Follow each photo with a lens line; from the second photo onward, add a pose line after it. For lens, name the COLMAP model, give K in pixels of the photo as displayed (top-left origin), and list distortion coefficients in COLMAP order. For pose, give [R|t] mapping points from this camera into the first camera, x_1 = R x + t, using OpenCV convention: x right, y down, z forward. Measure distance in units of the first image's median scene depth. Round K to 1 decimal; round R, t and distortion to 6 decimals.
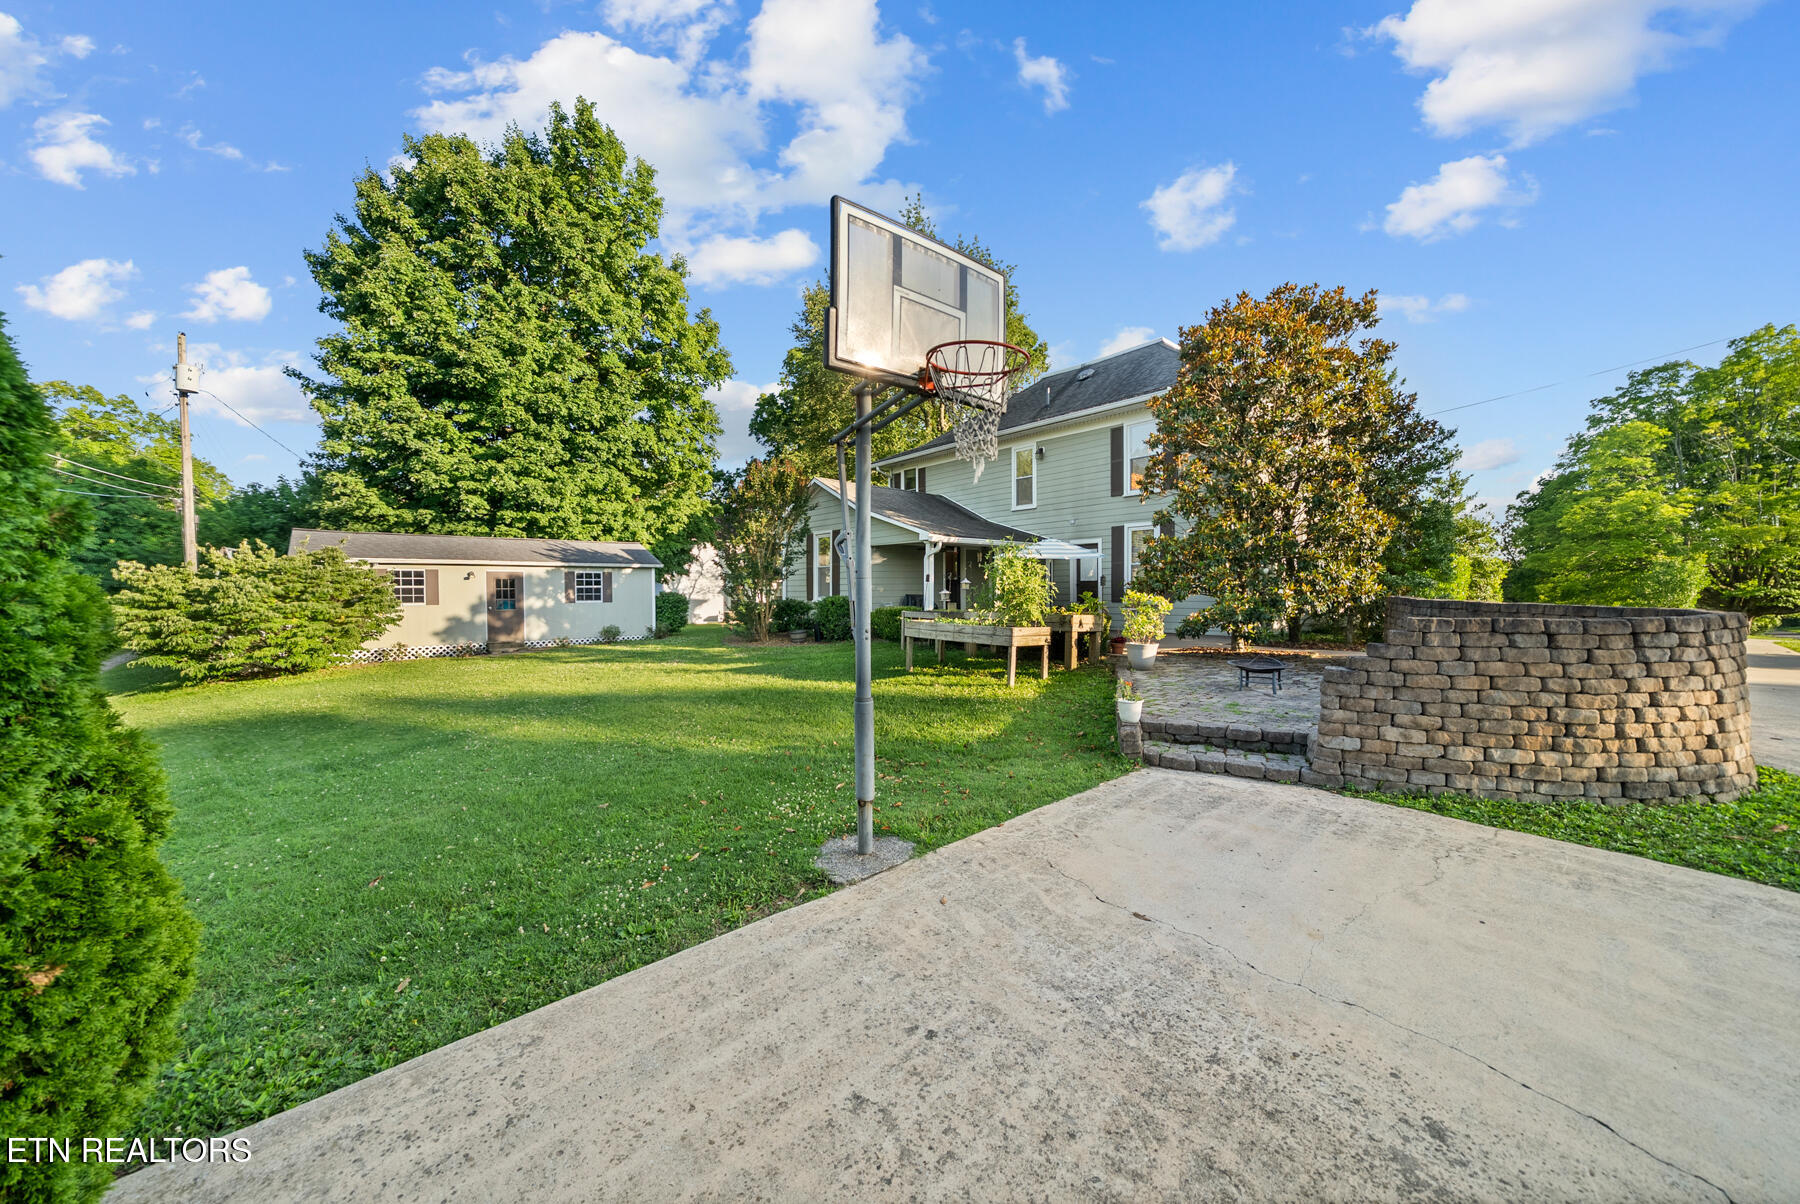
lens RADIAL K [[598.4, 0, 872.7], [0, 598.4, 602.8], [0, 0, 1]] dist [-0.000274, -0.000006]
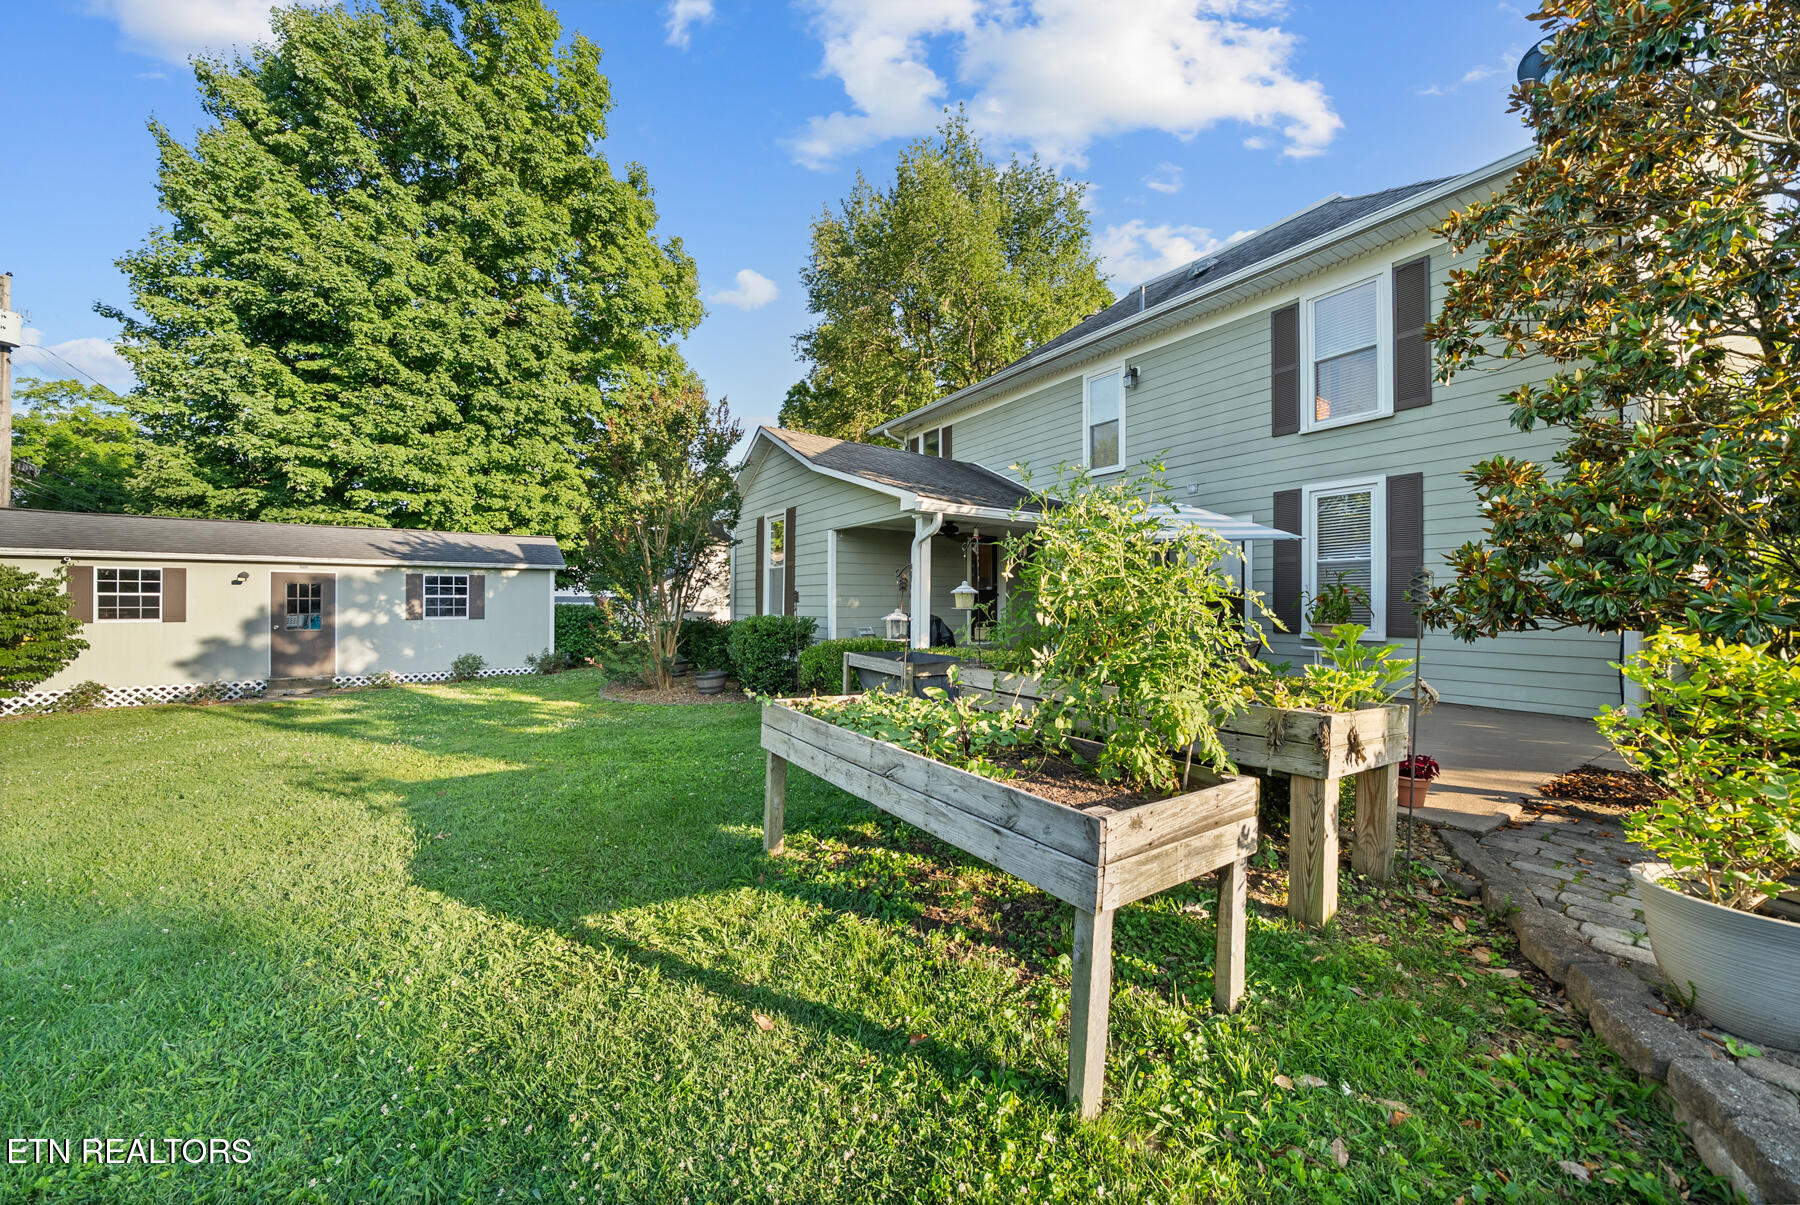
lens RADIAL K [[598.4, 0, 872.7], [0, 598.4, 603.3], [0, 0, 1]] dist [-0.000274, -0.000006]
pose [[0.994479, 0.009123, -0.104540, 0.080341], [-0.011106, 0.999769, -0.018403, -0.010801], [0.104348, 0.019462, 0.994350, 0.354645]]
